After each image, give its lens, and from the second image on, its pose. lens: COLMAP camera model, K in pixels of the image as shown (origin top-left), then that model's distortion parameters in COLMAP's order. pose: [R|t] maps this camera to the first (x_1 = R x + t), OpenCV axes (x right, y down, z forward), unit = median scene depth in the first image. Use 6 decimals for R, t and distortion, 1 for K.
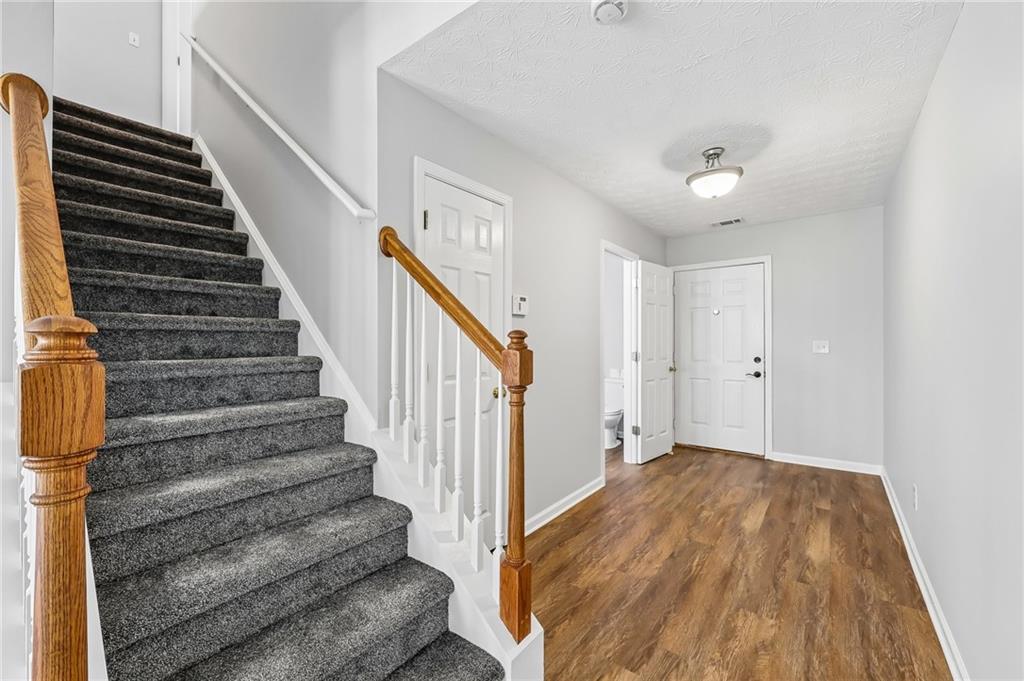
lens RADIAL K [[415.4, 0, 513.7], [0, 415.4, 340.5], [0, 0, 1]] dist [-0.001617, 0.000234]
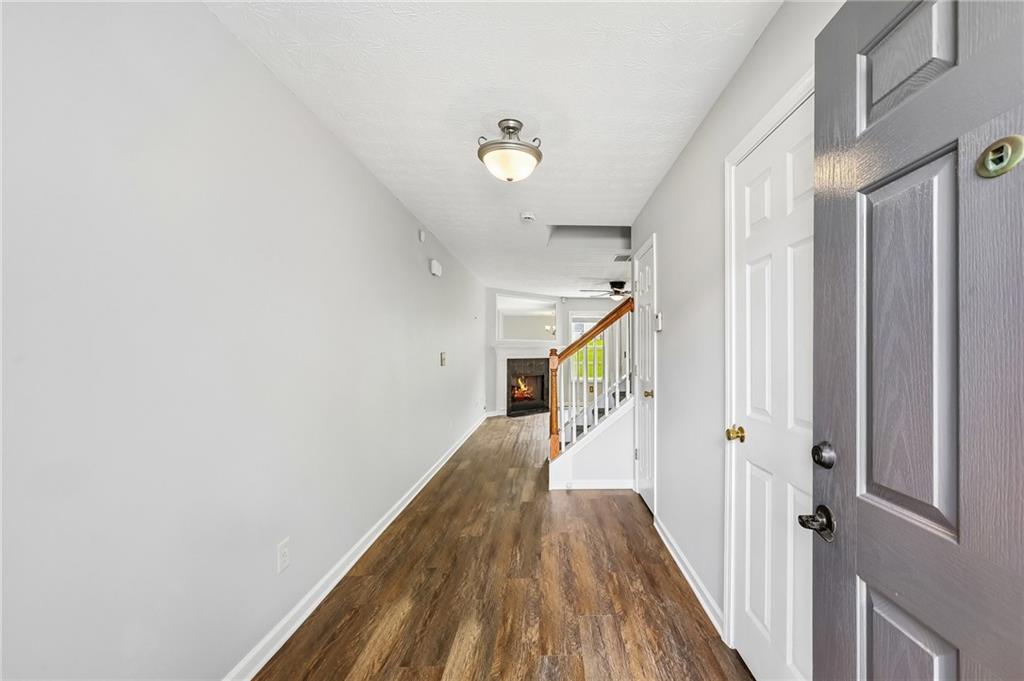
lens RADIAL K [[415.4, 0, 513.0], [0, 415.4, 347.1], [0, 0, 1]] dist [-0.001617, 0.000234]
pose [[-0.834733, 0.002023, -0.550651, 1.046836], [0.005196, 0.999978, -0.004203, -0.002358], [0.550630, -0.006369, -0.834725, 1.904280]]
